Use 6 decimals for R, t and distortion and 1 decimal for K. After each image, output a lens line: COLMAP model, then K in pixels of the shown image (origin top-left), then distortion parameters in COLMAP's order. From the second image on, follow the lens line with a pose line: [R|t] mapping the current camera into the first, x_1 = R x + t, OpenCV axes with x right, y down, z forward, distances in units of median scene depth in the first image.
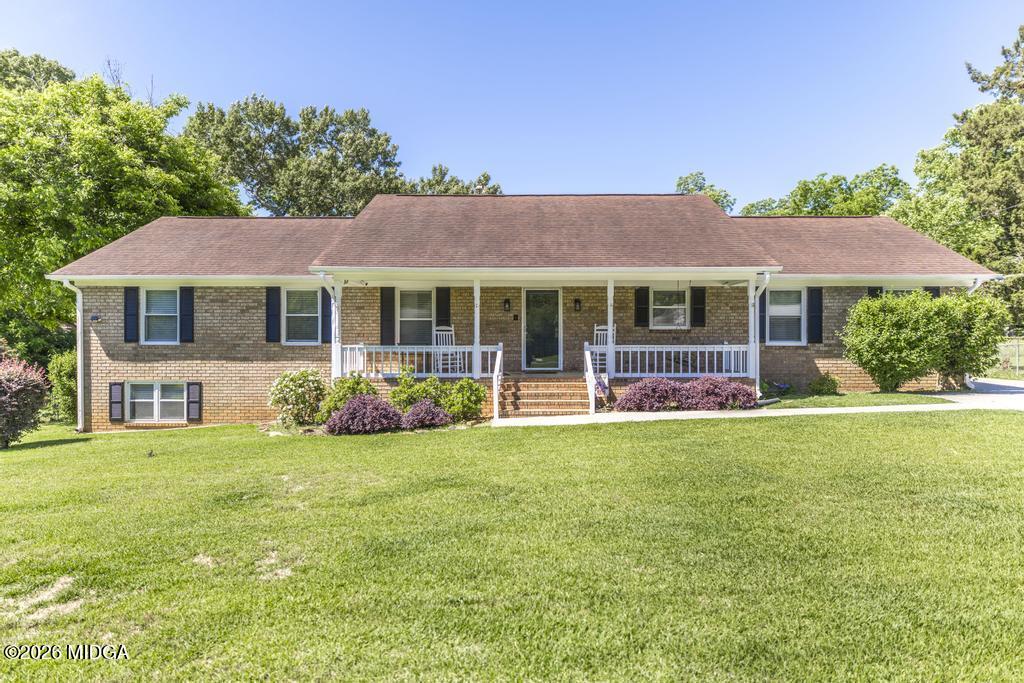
lens RADIAL K [[617.4, 0, 513.2], [0, 617.4, 338.8], [0, 0, 1]] dist [0.010345, 0.002428]
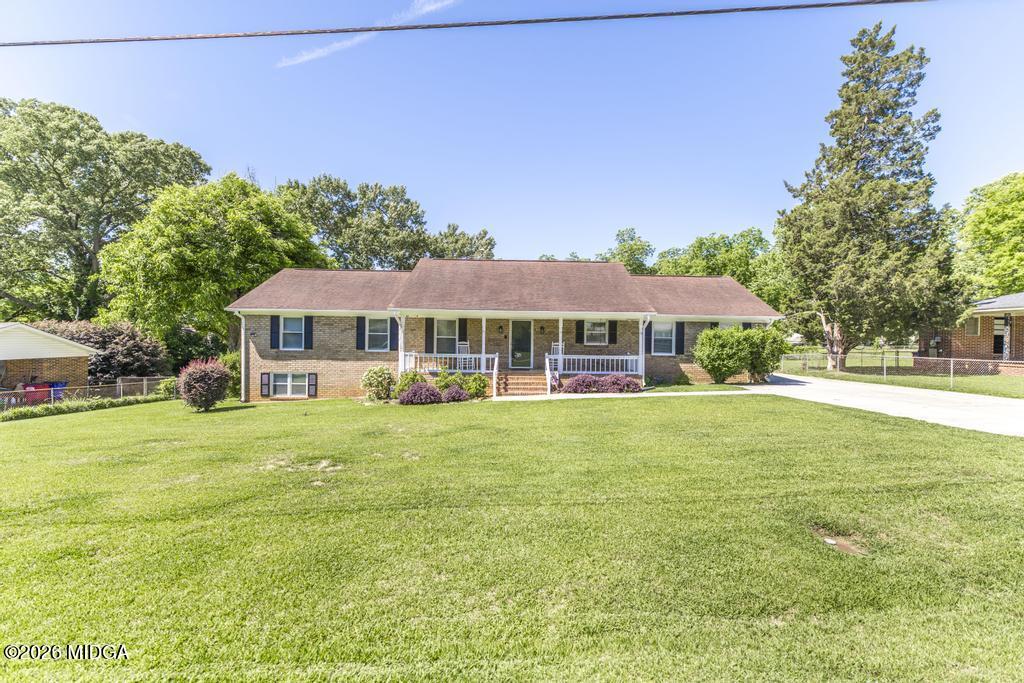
lens RADIAL K [[449.7, 0, 511.1], [0, 449.7, 345.3], [0, 0, 1]] dist [0.015354, -0.000051]
pose [[0.999621, 0.011878, 0.024836, -0.011537], [-0.012259, 0.999809, 0.015237, -0.030164], [-0.024650, -0.015536, 0.999575, -0.231382]]
